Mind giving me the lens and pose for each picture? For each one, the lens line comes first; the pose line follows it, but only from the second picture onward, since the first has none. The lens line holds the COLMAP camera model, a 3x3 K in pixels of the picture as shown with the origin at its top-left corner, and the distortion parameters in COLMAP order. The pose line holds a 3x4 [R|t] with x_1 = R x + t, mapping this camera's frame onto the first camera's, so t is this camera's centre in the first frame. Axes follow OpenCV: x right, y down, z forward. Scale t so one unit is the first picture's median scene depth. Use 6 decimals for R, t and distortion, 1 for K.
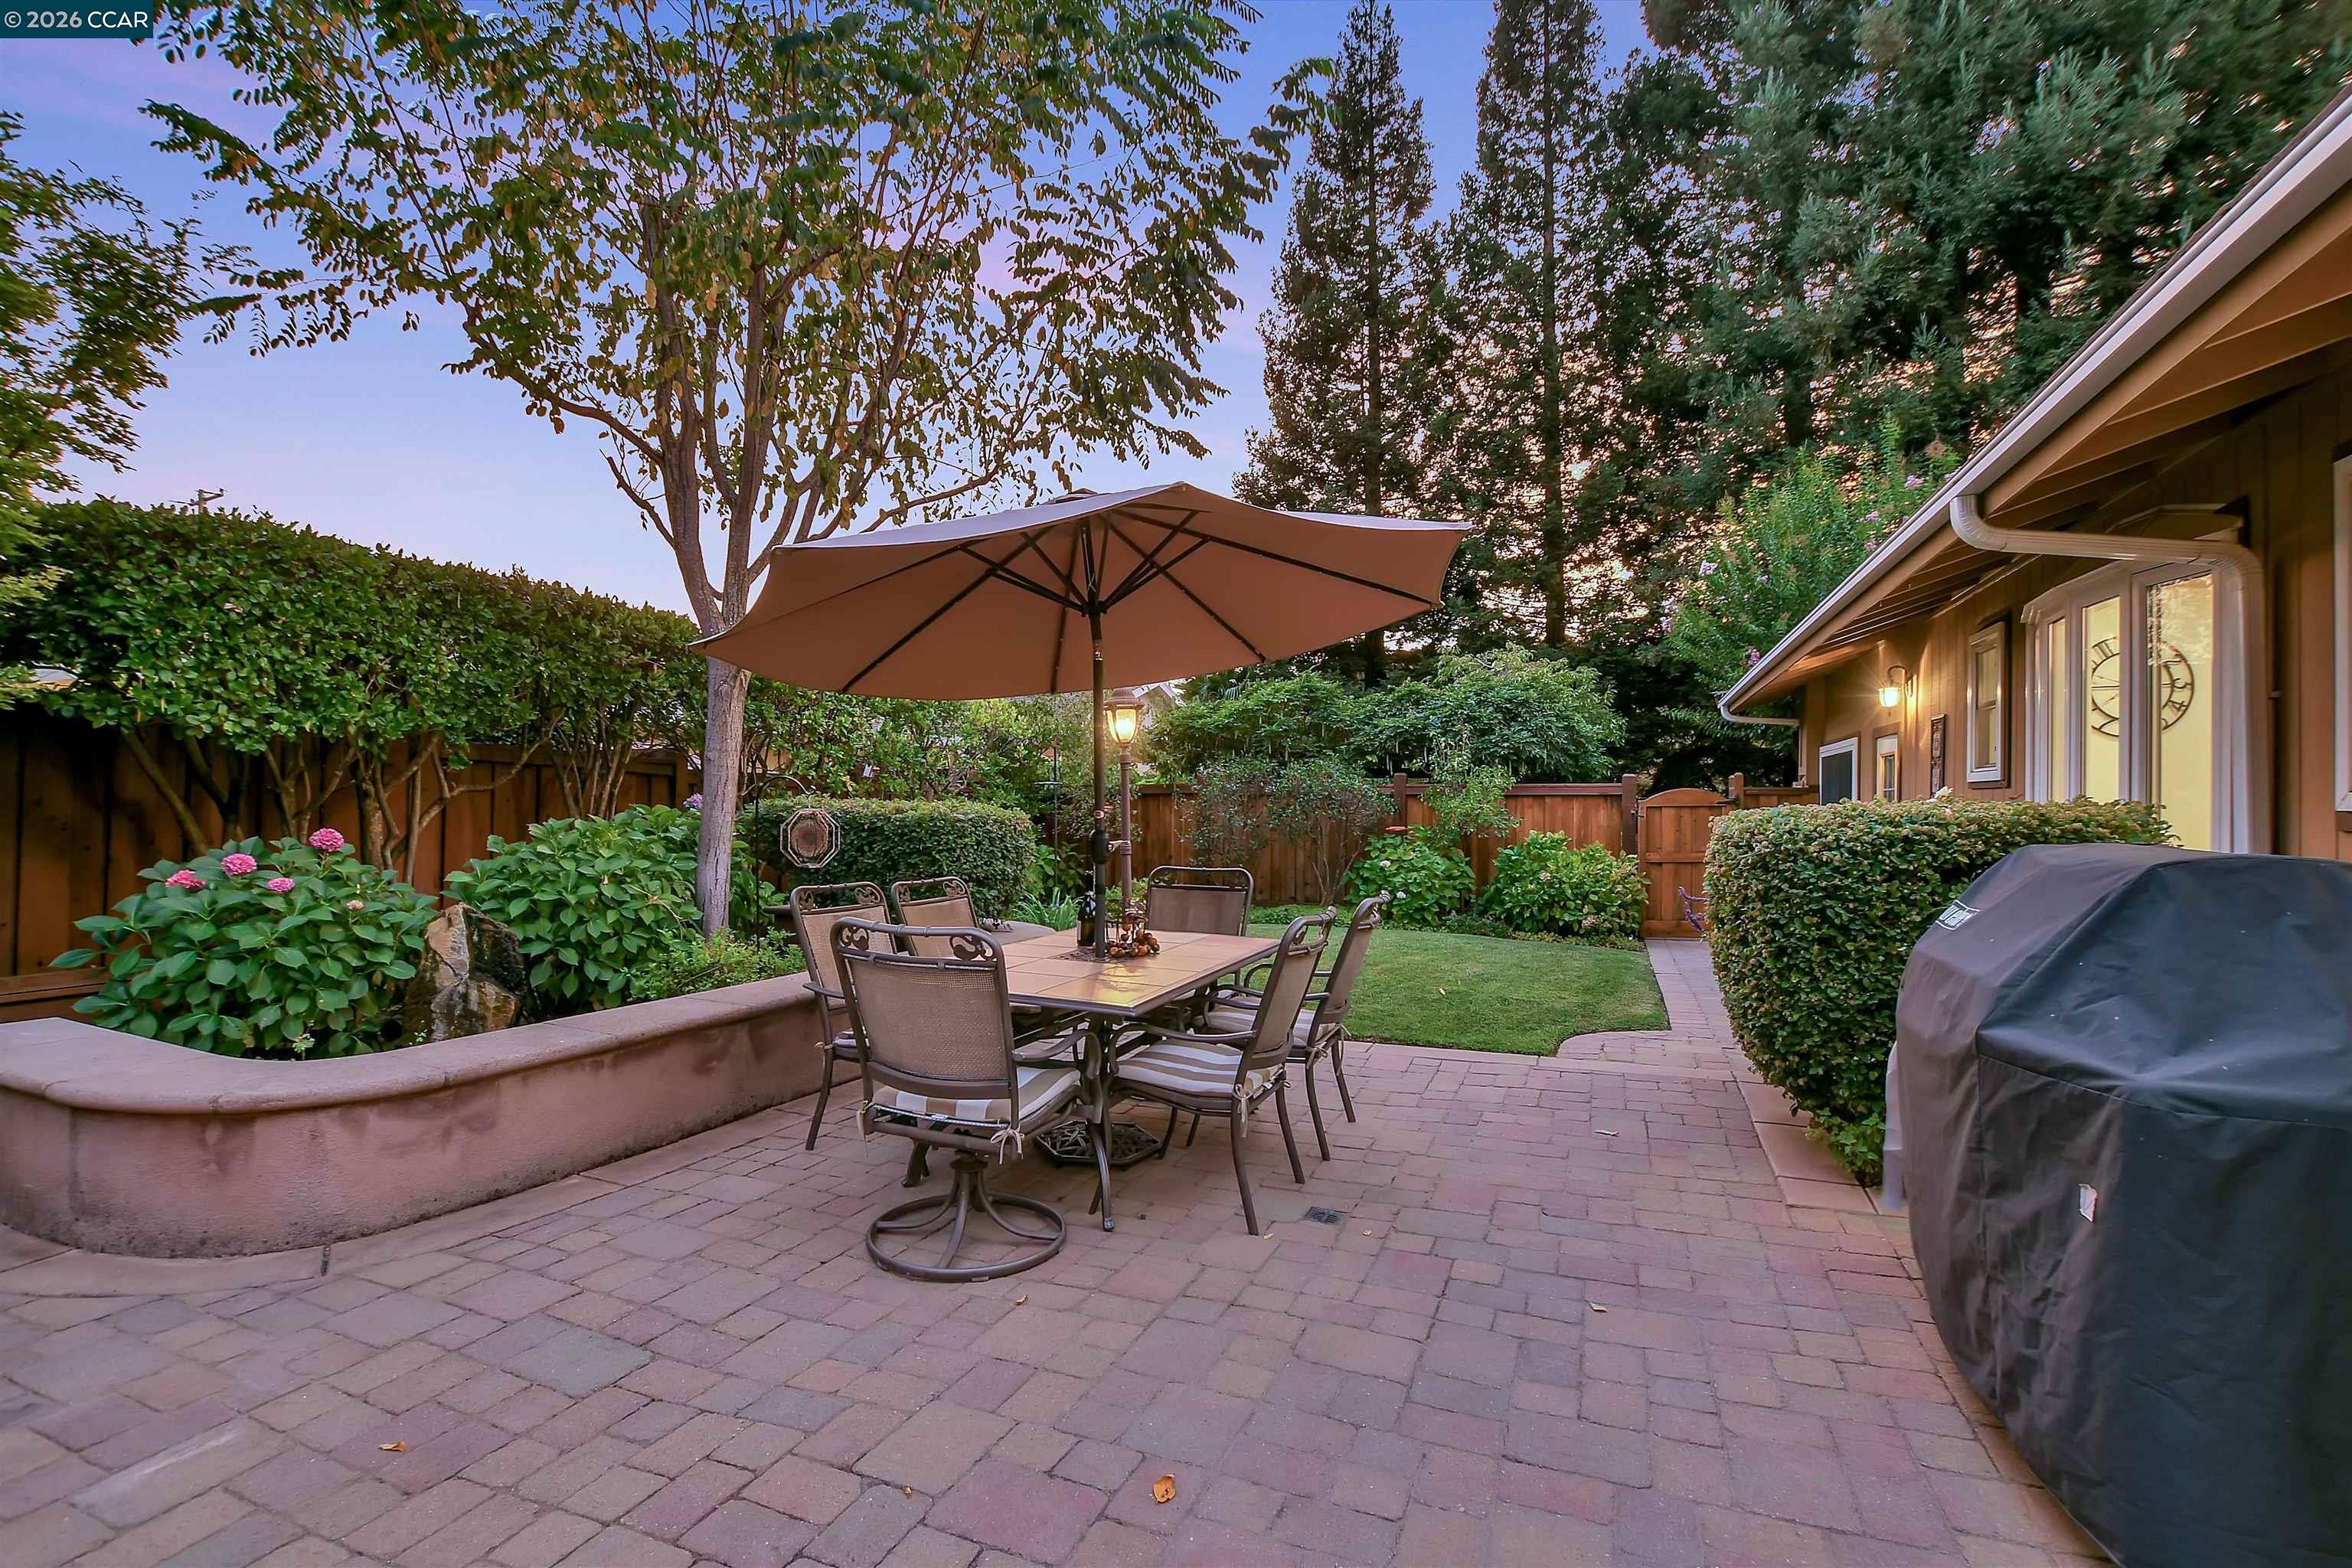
lens RADIAL K [[1071.4, 0, 1169.2], [0, 1071.4, 795.7], [0, 0, 1]] dist [-0.036248, 0.005998]
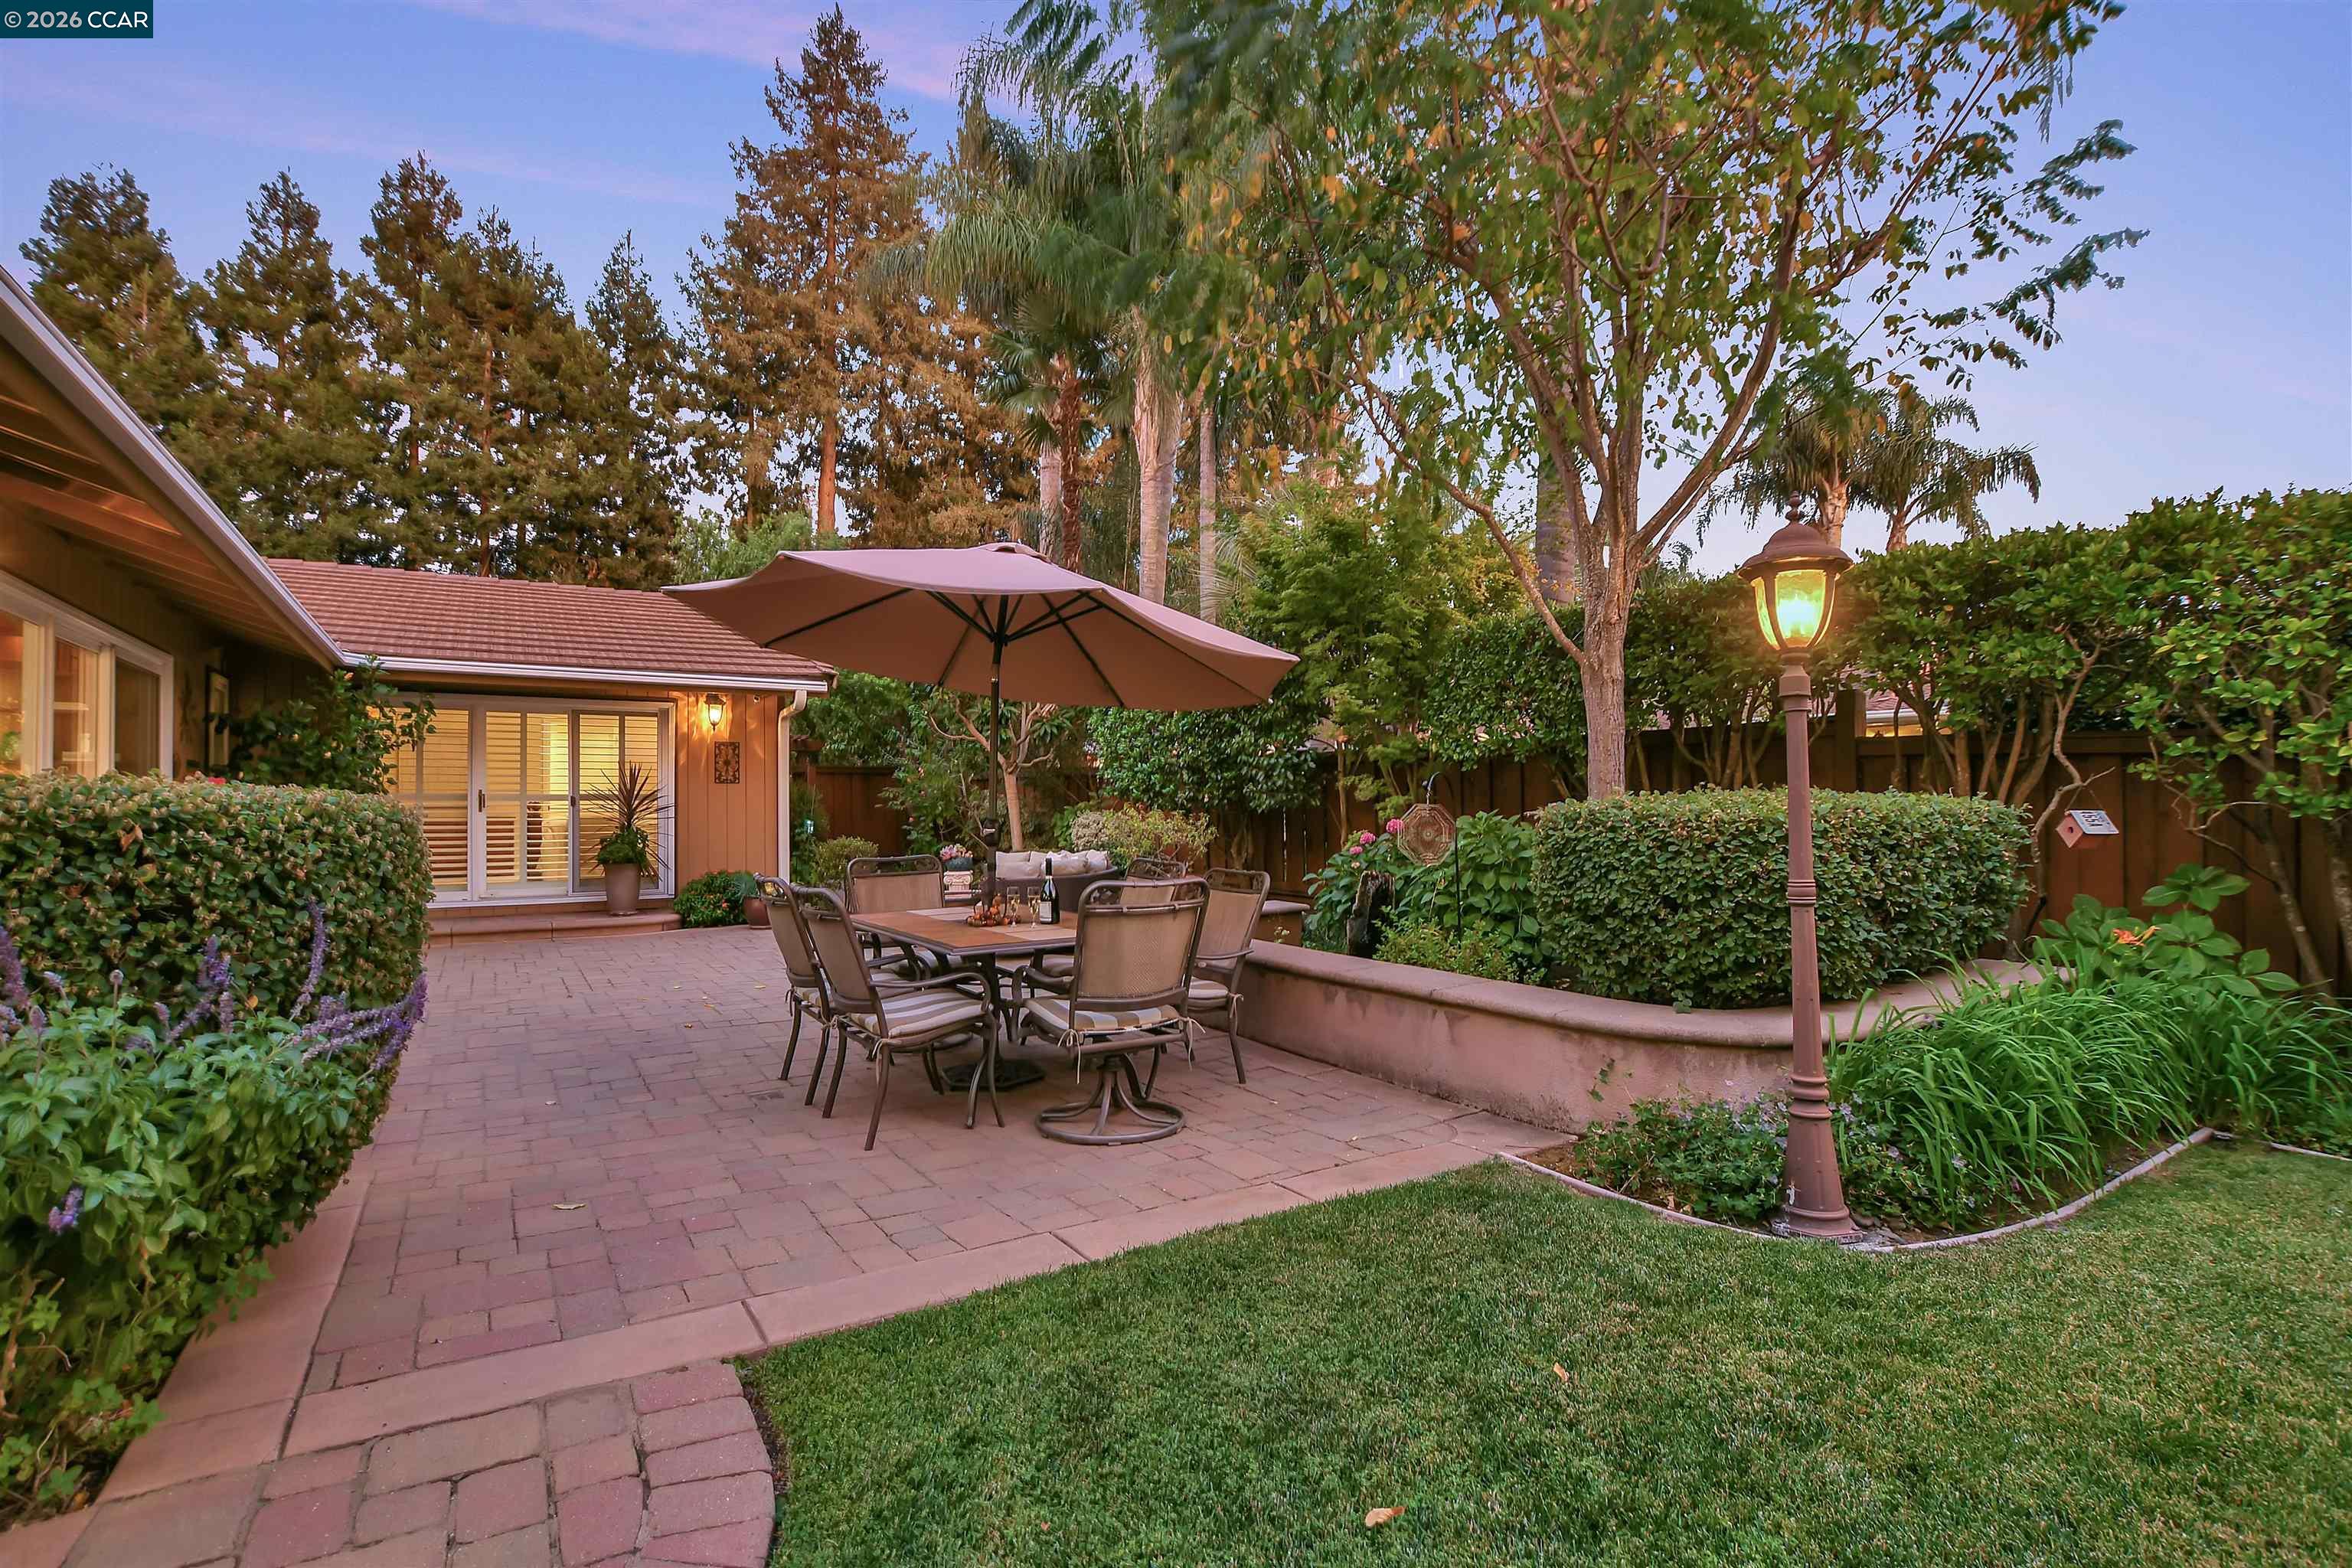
lens RADIAL K [[1071.4, 0, 1176.3], [0, 1071.4, 799.1], [0, 0, 1]] dist [-0.036248, 0.005998]
pose [[-0.566025, -0.012516, -0.824293, 0.273665], [0.005454, 0.999806, -0.018927, 0.011486], [0.824370, -0.015209, -0.565847, 0.617925]]
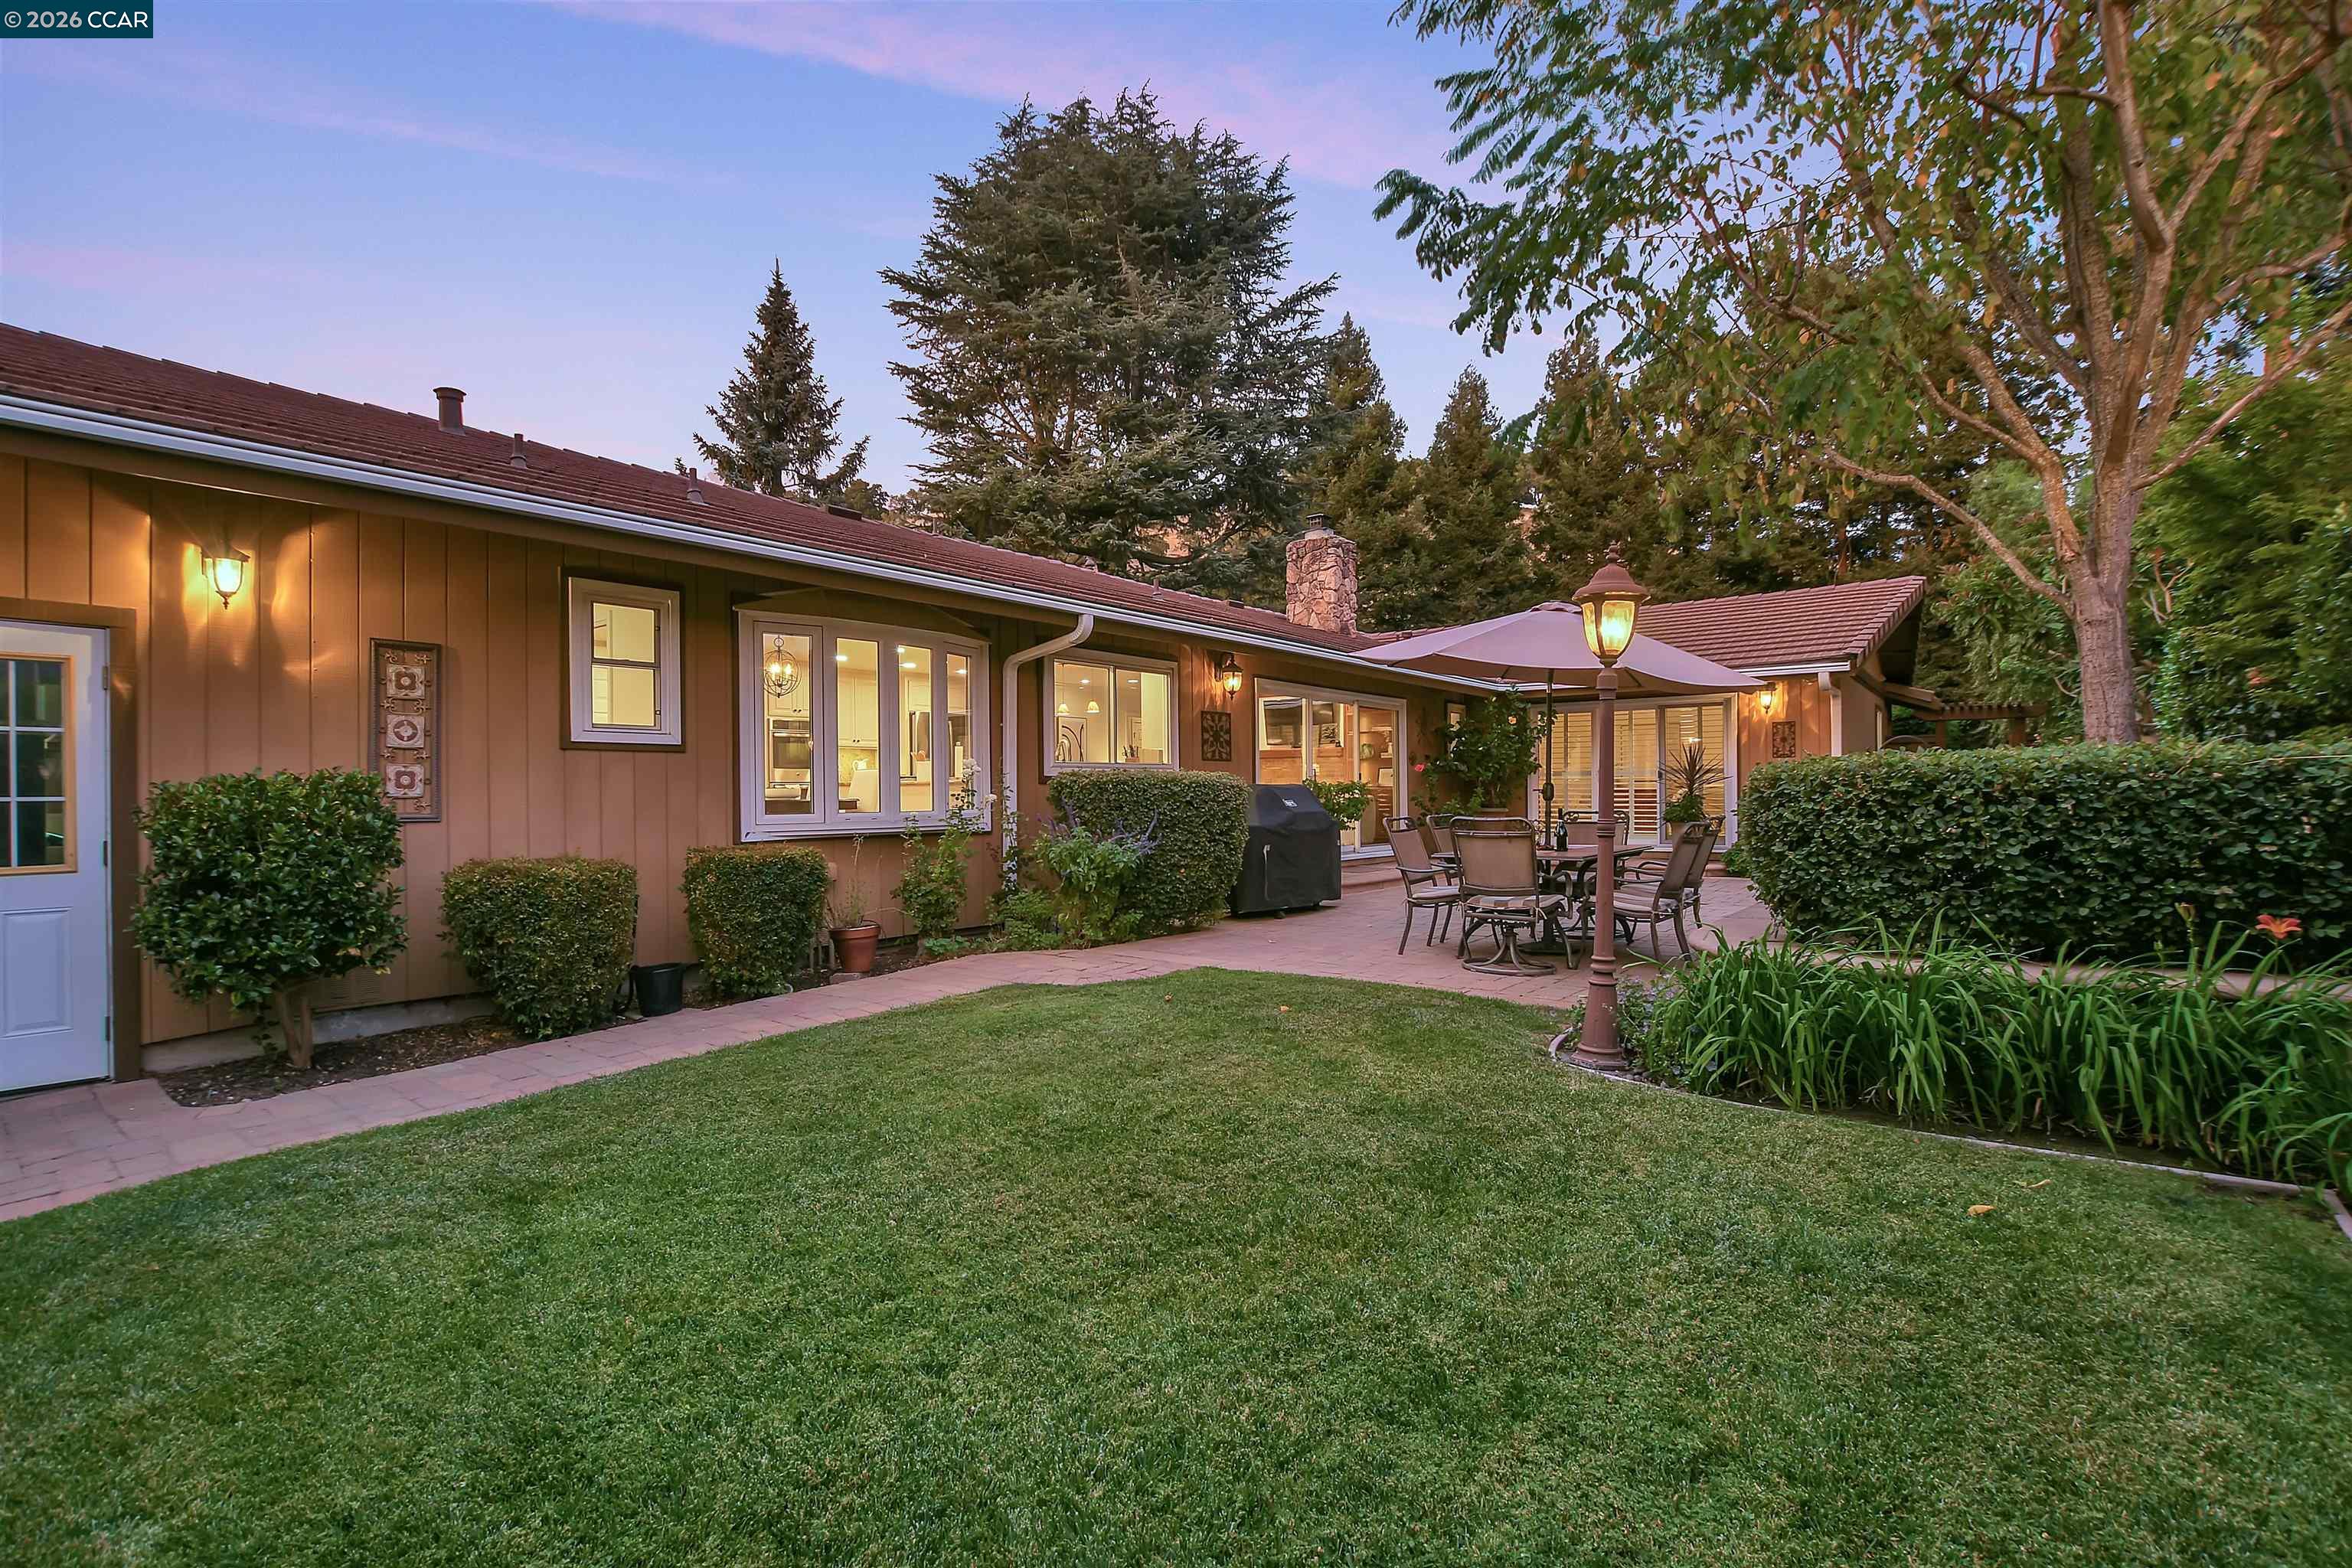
lens RADIAL K [[1071.4, 0, 1168.1], [0, 1071.4, 795.1], [0, 0, 1]] dist [-0.036248, 0.005998]
pose [[-0.960138, -0.000278, 0.279526, 0.015747], [-0.000856, 0.999998, -0.001947, 0.019226], [-0.279525, -0.002109, -0.960136, 0.987173]]
